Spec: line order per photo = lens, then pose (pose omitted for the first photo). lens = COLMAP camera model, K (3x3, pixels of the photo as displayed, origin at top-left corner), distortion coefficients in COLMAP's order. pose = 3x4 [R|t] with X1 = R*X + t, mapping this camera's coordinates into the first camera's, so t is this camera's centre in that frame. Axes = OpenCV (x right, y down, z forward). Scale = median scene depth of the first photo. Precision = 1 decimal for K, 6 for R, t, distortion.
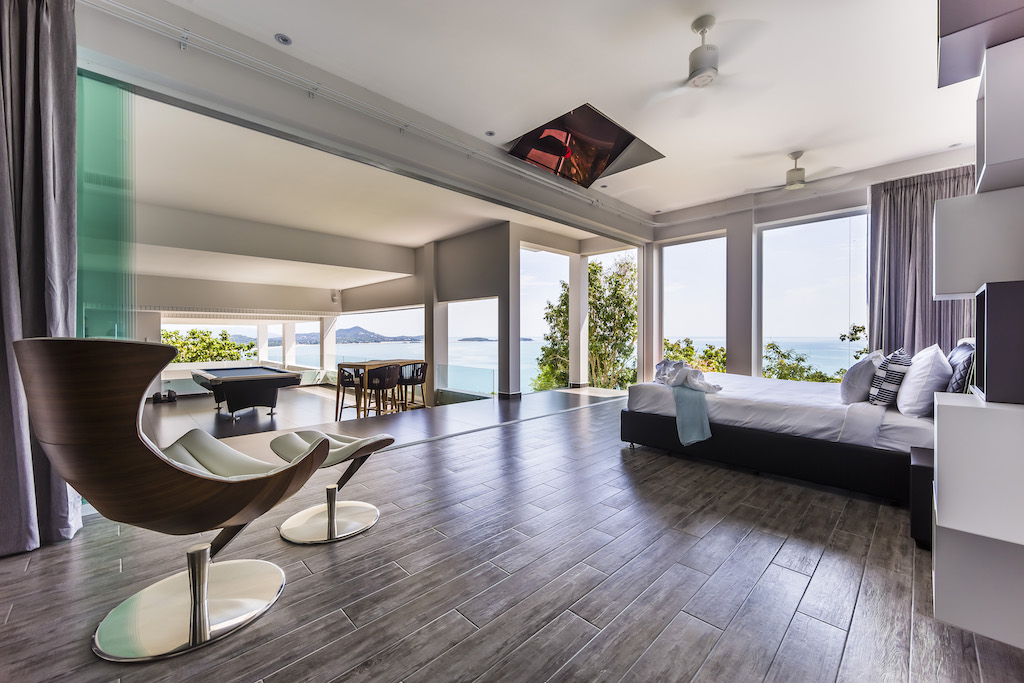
lens RADIAL K [[402.5, 0, 510.9], [0, 402.5, 342.4], [0, 0, 1]] dist [0.001117, 0.000109]
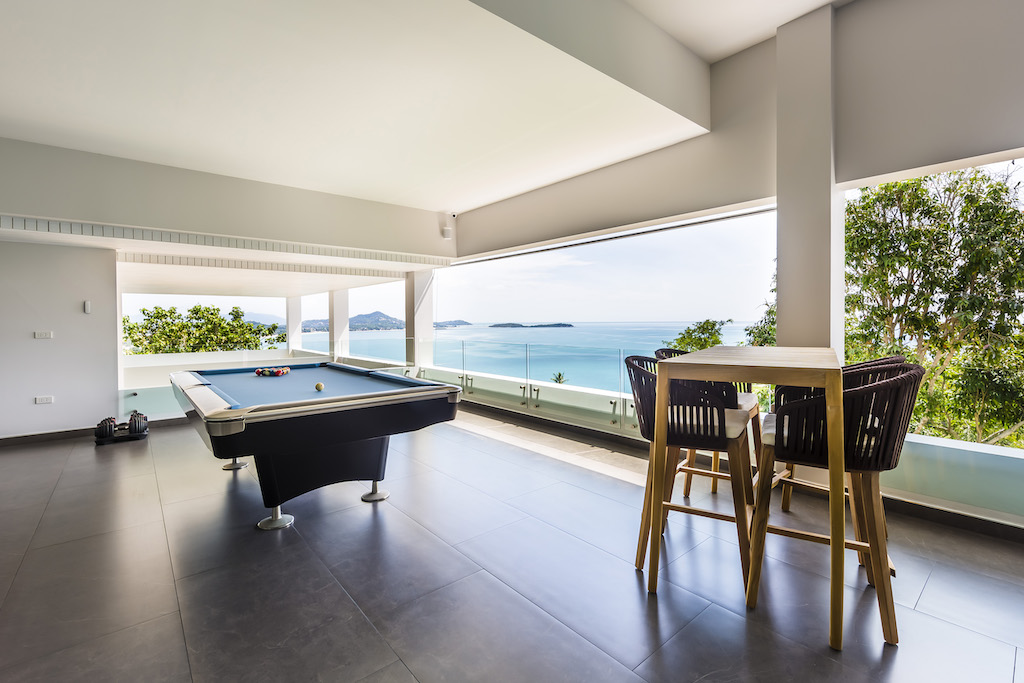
lens RADIAL K [[445.1, 0, 512.5], [0, 445.1, 334.2], [0, 0, 1]] dist [-0.012512, -0.000680]
pose [[0.998356, -0.000678, -0.057319, -0.227929], [0.001292, 0.999942, 0.010670, 0.013162], [0.057309, -0.010726, 0.998299, 0.311166]]
